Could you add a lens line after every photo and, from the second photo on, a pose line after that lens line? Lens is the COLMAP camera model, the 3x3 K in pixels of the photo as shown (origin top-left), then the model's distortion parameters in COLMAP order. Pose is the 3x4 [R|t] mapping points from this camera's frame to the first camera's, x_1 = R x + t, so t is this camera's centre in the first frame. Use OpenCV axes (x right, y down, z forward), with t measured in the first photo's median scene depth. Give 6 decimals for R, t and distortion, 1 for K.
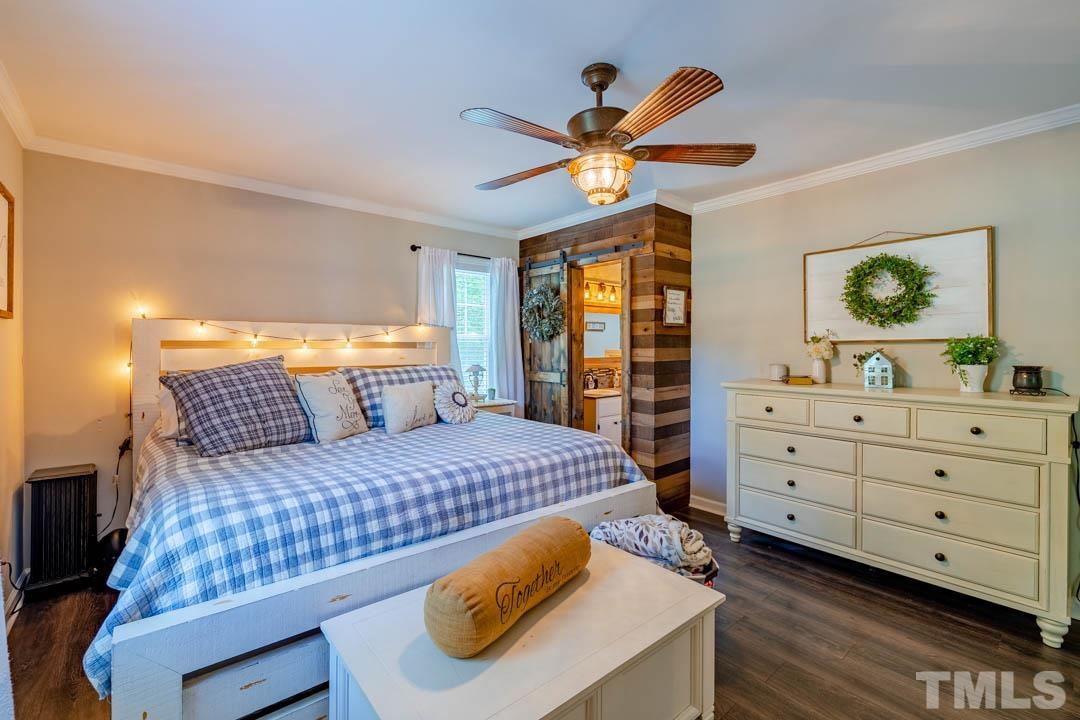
lens RADIAL K [[465.0, 0, 555.9], [0, 465.0, 349.0], [0, 0, 1]] dist [-0.000688, -0.000207]
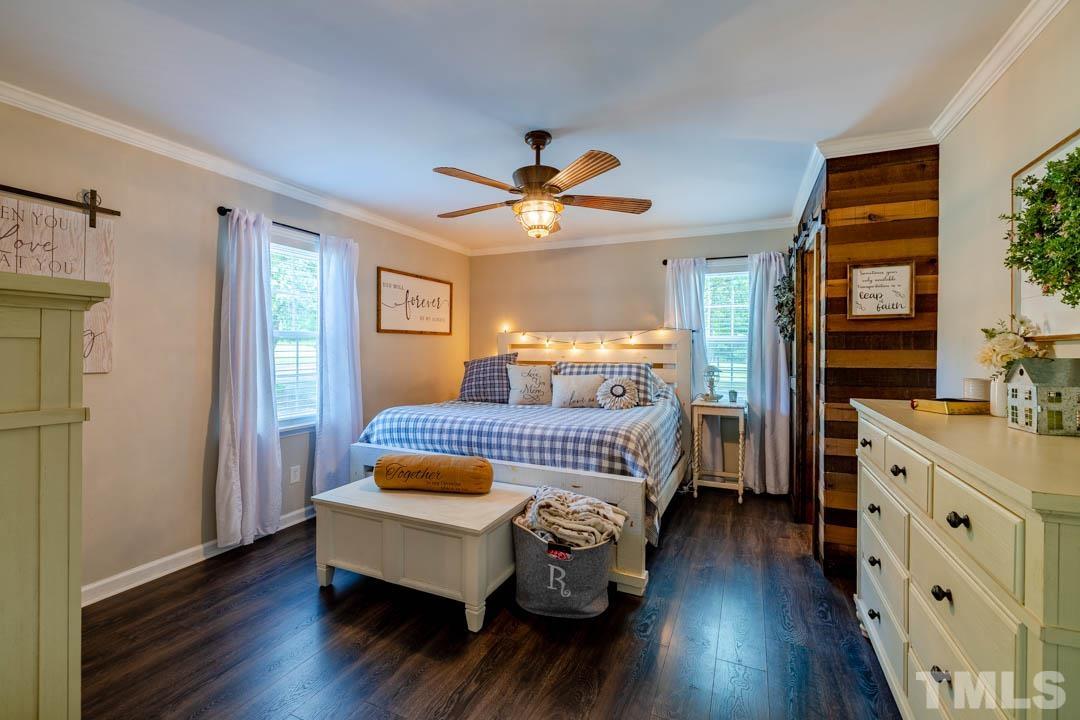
lens RADIAL K [[476.6, 0, 540.0], [0, 476.6, 360.0], [0, 0, 1]] dist [-0.003375, -0.000201]
pose [[0.418779, 0.024212, -0.907765, 0.845379], [-0.005663, 0.999695, 0.024051, -0.001958], [0.908071, -0.004931, 0.418788, 0.287582]]
